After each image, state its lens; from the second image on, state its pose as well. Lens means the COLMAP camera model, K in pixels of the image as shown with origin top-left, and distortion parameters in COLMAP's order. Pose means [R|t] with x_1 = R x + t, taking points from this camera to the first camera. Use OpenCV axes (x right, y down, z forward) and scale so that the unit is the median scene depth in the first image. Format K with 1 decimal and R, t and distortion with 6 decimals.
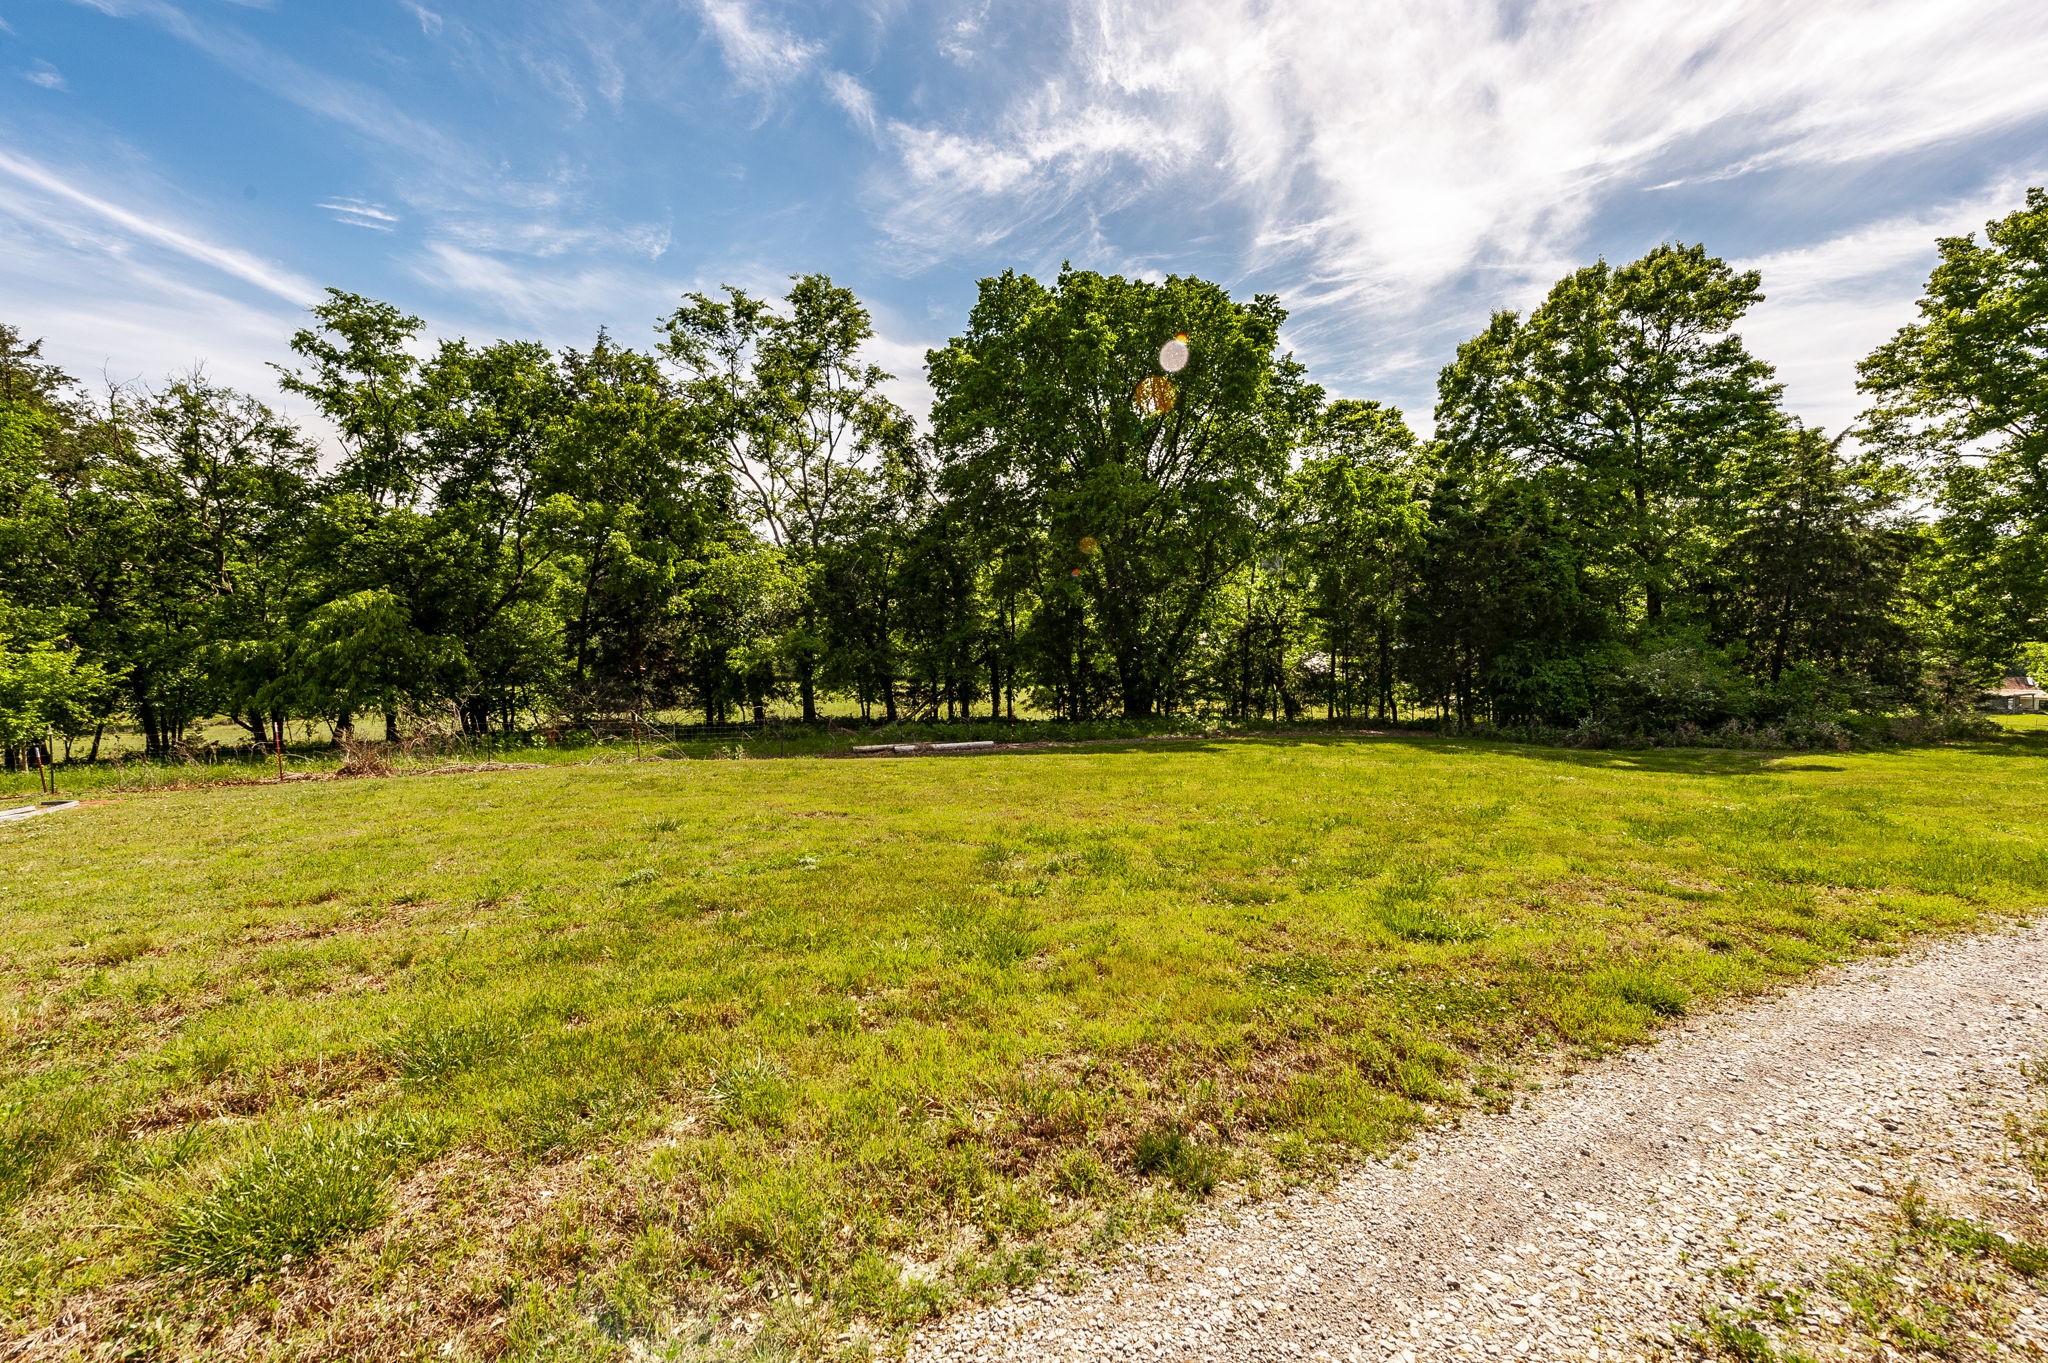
lens RADIAL K [[814.1, 0, 1025.1], [0, 814.1, 679.7], [0, 0, 1]] dist [0.038599, -0.000238]
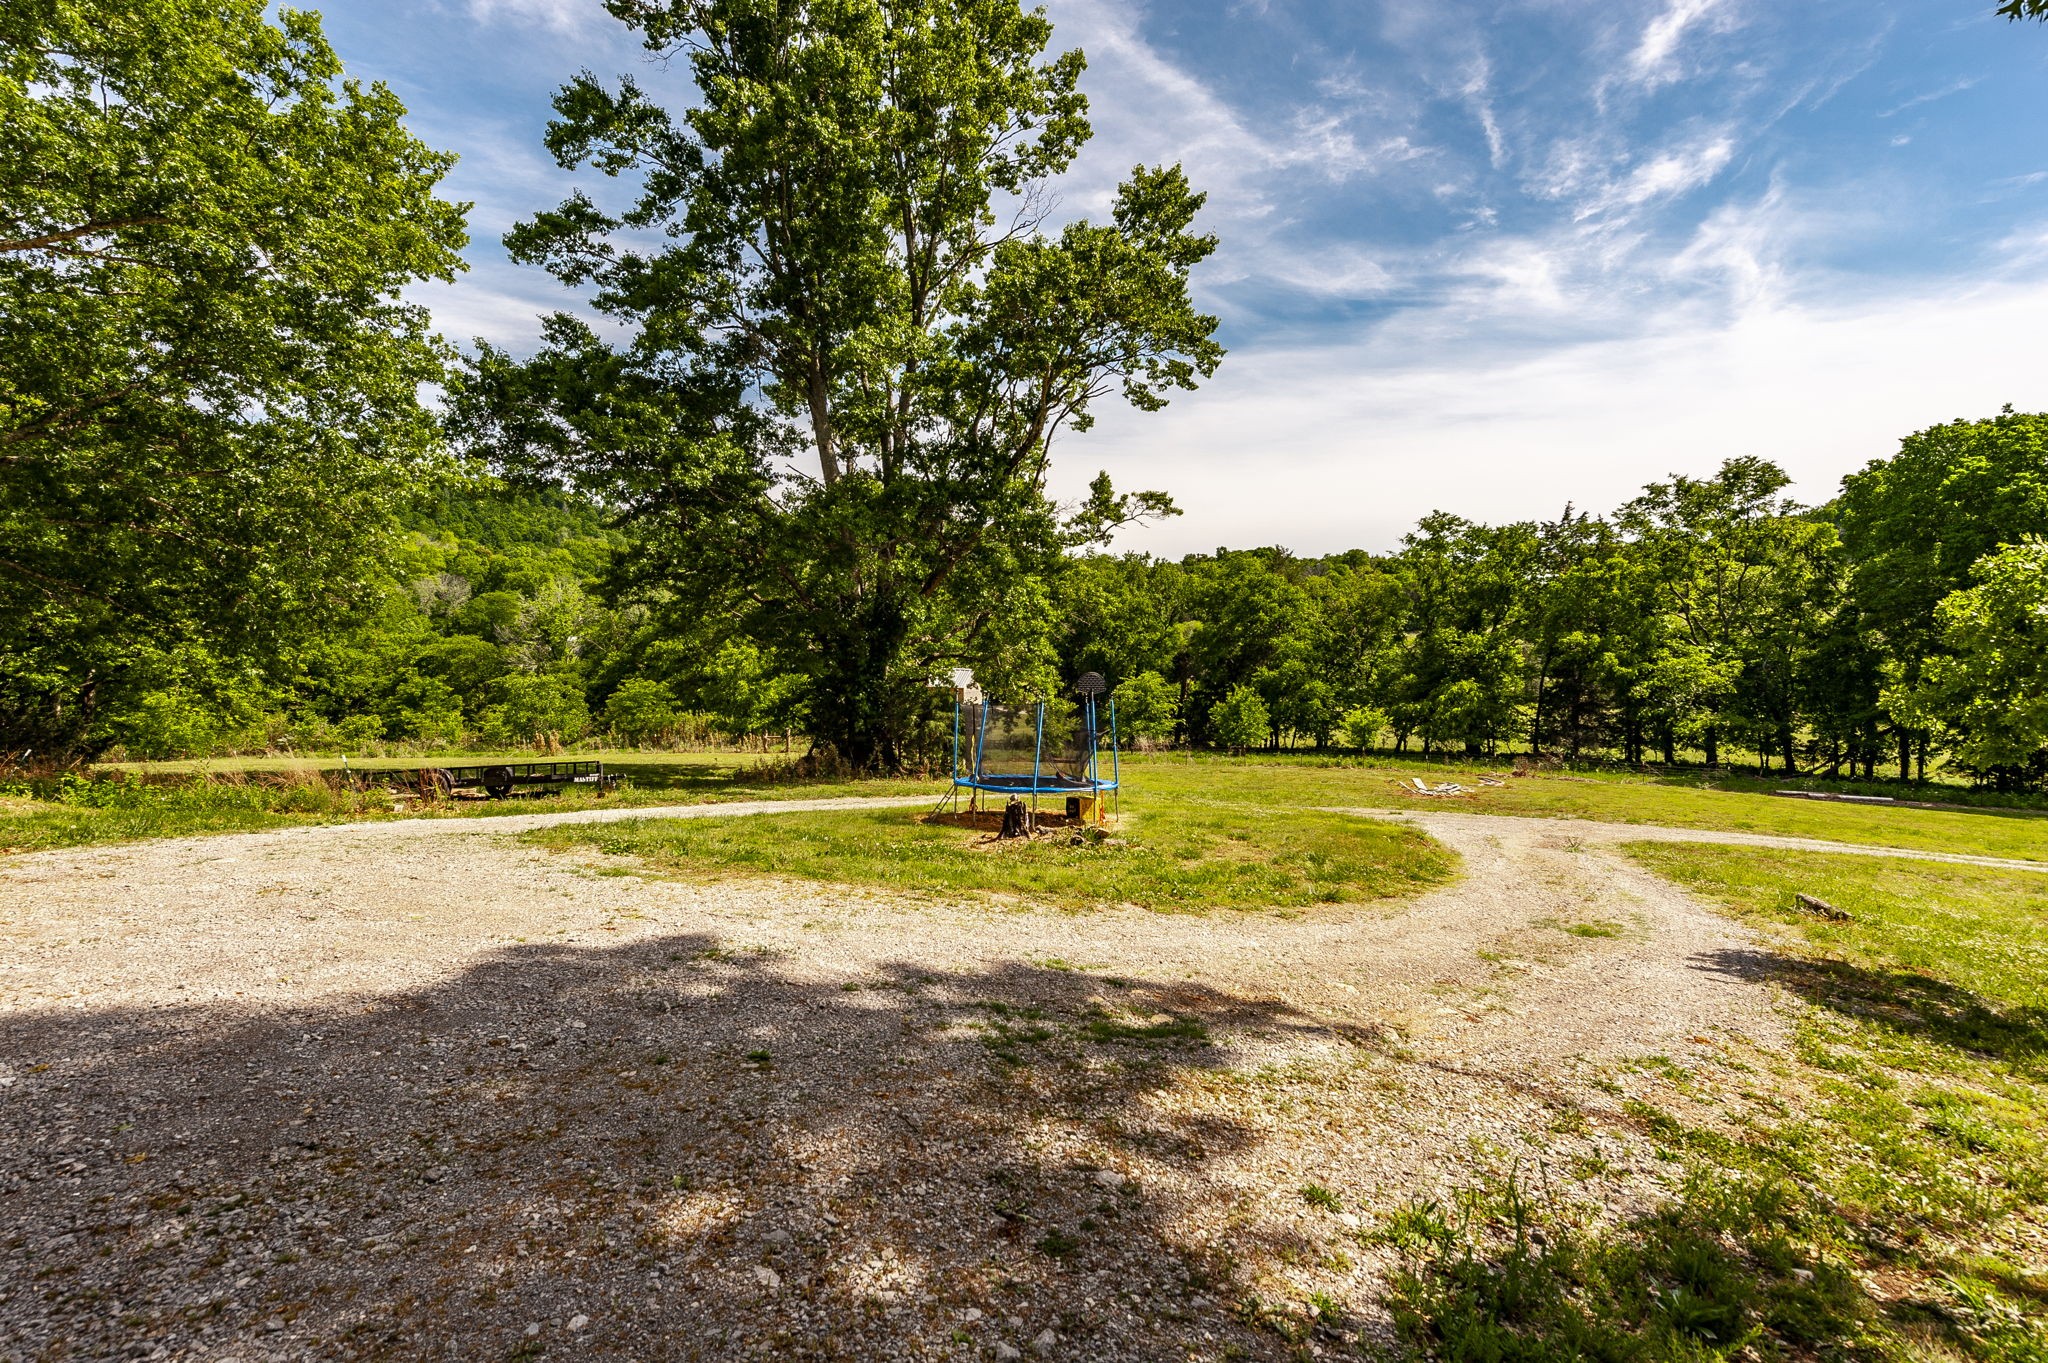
lens RADIAL K [[954.8, 0, 1022.4], [0, 954.8, 683.4], [0, 0, 1]] dist [0.001206, 0.010366]
pose [[0.689731, 0.039979, -0.722961, 0.090354], [-0.038976, 0.999077, 0.018063, -0.070451], [0.723016, 0.015719, 0.690653, -0.936357]]
